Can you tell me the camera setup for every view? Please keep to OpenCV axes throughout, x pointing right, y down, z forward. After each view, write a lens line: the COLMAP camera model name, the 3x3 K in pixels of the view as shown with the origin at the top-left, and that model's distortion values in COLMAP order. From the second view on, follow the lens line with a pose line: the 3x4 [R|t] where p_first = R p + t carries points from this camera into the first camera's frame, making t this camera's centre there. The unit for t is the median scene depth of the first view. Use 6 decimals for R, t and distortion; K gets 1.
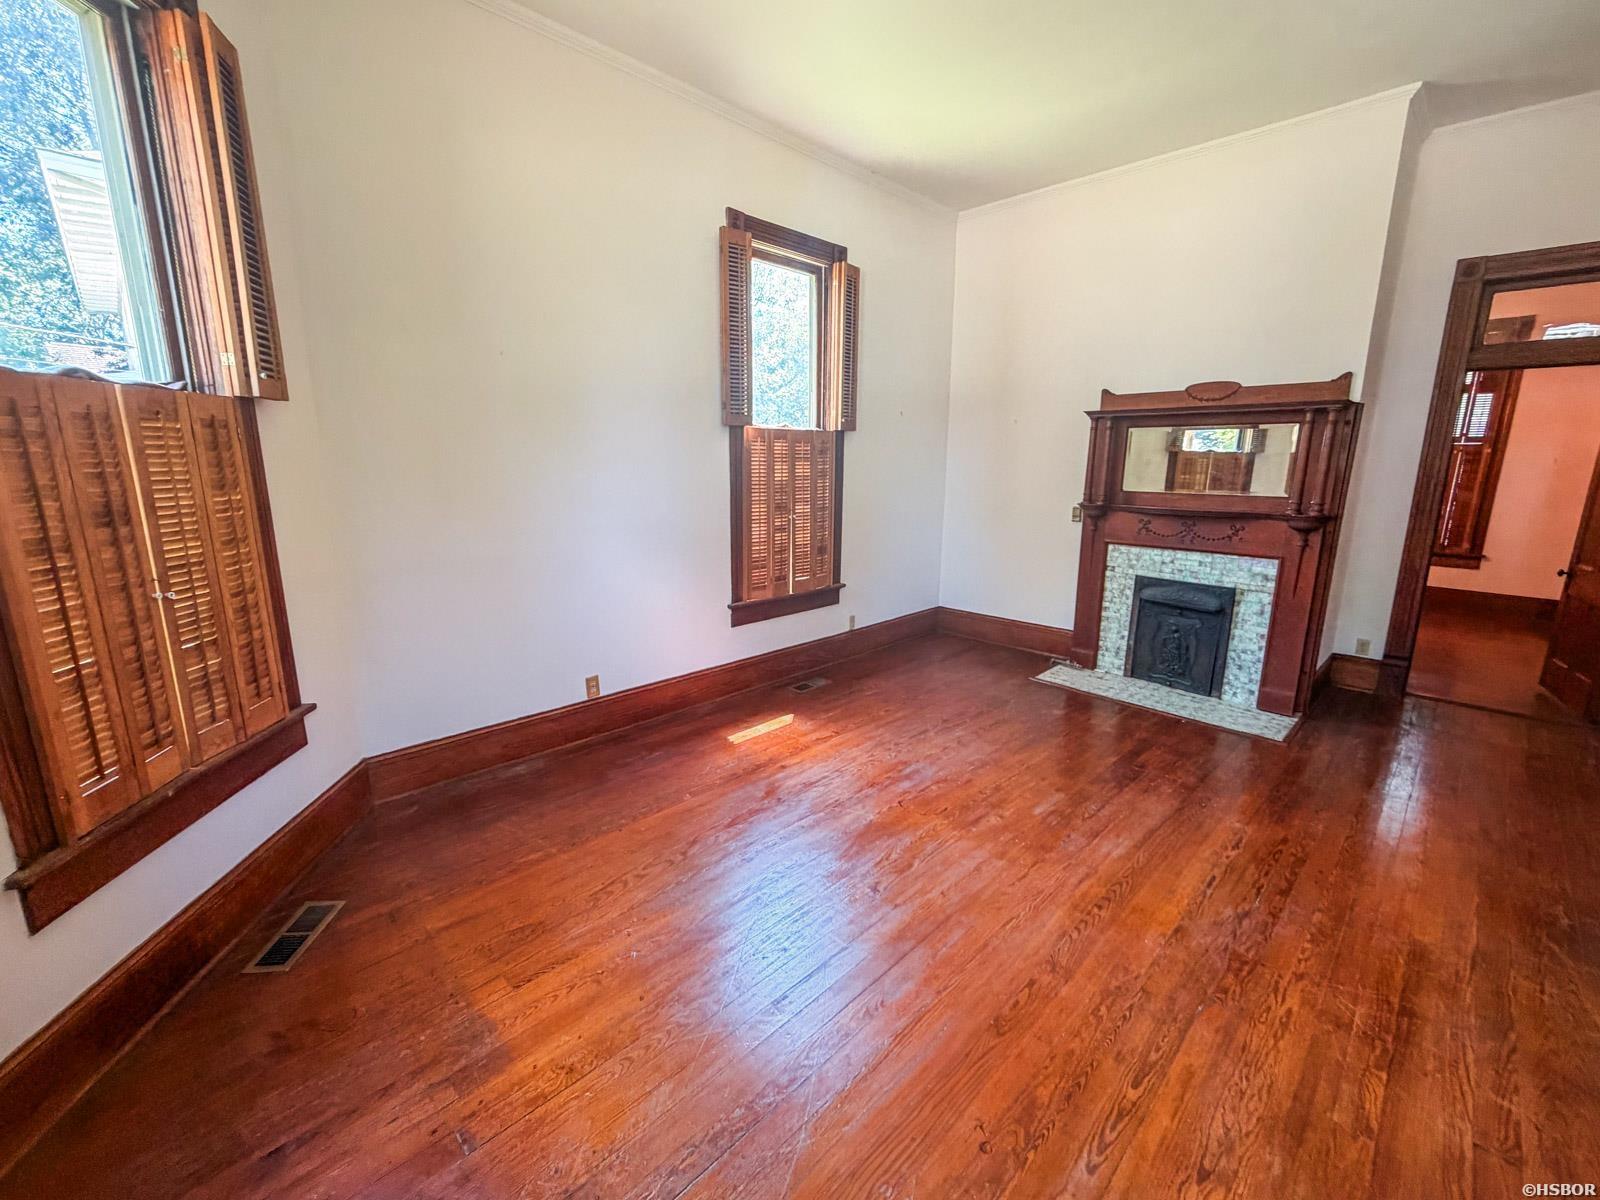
lens RADIAL K [[668.0, 0, 800.0], [0, 668.0, 600.0], [0, 0, 1]] dist [0.000481, 0.000026]
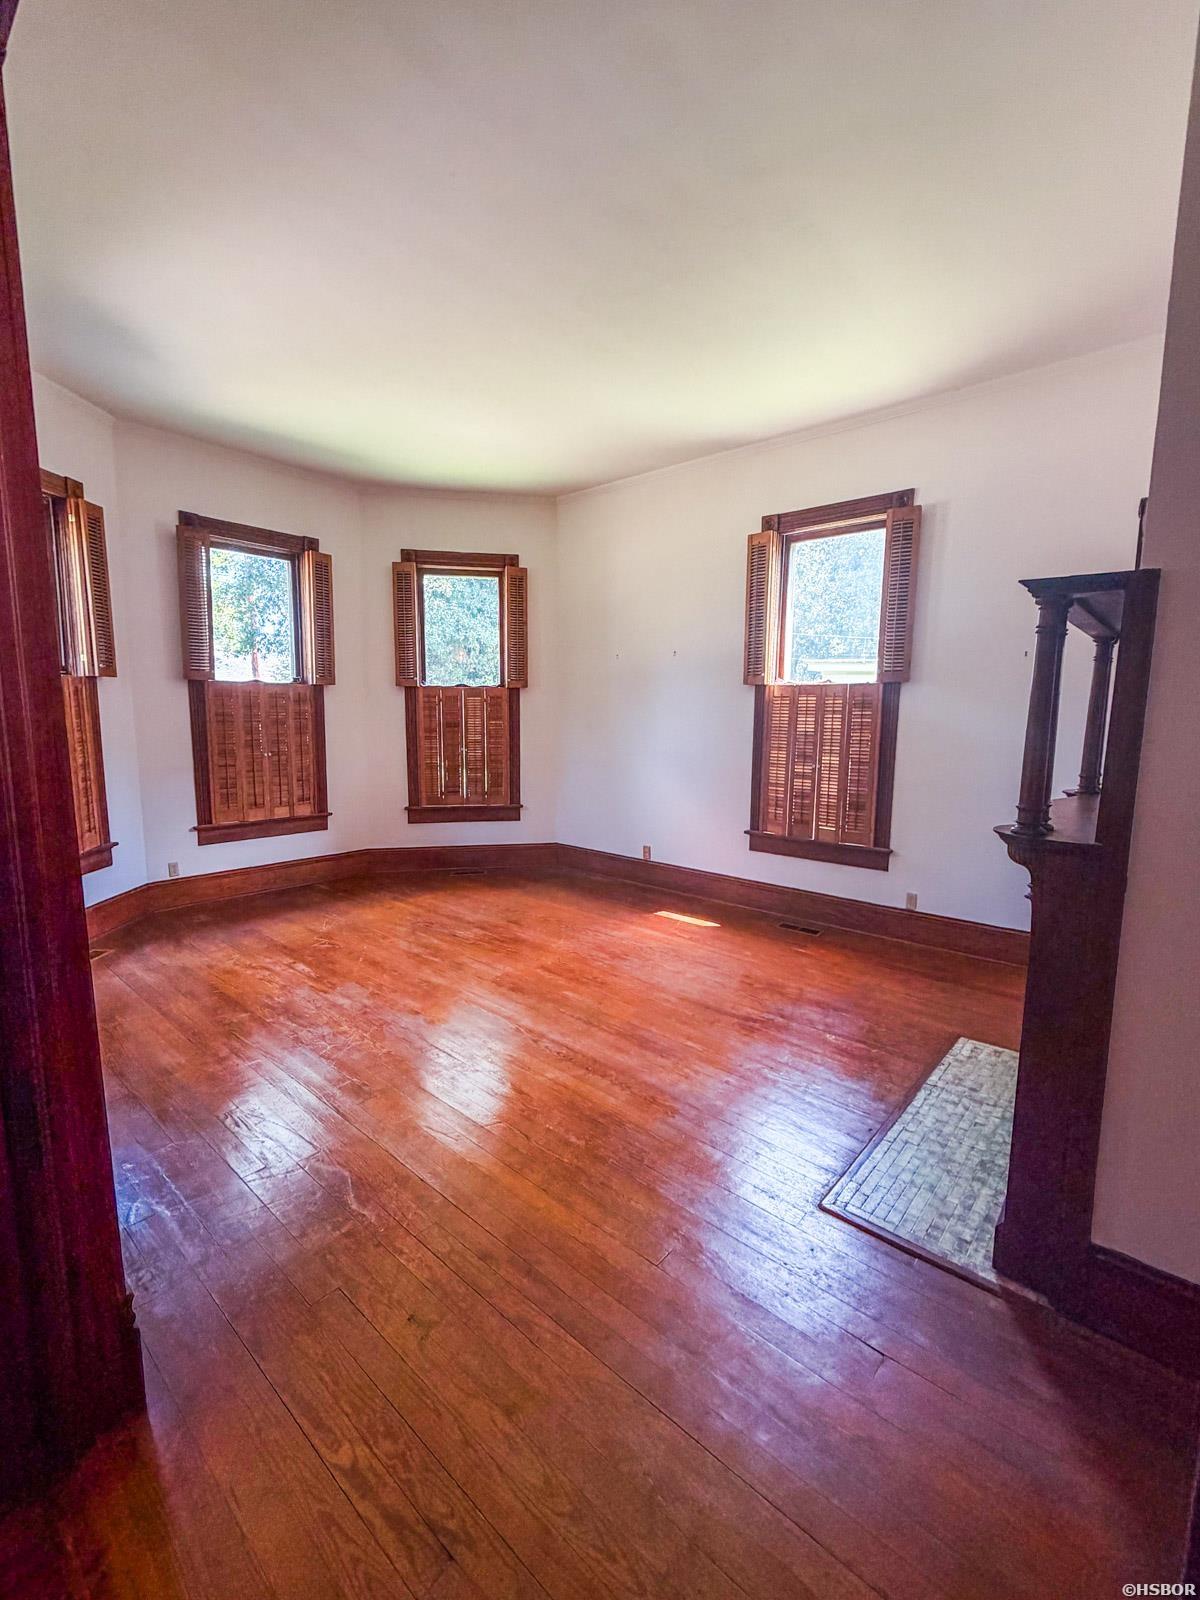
lens RADIAL K [[689.6, 0, 600.0], [0, 689.6, 800.0], [0, 0, 1]] dist [-0.000788, -0.000025]
pose [[0.071730, 0.126368, -0.989387, 1.086981], [-0.216159, 0.970337, 0.108264, -0.121985], [0.973720, 0.206100, 0.096918, 0.600543]]
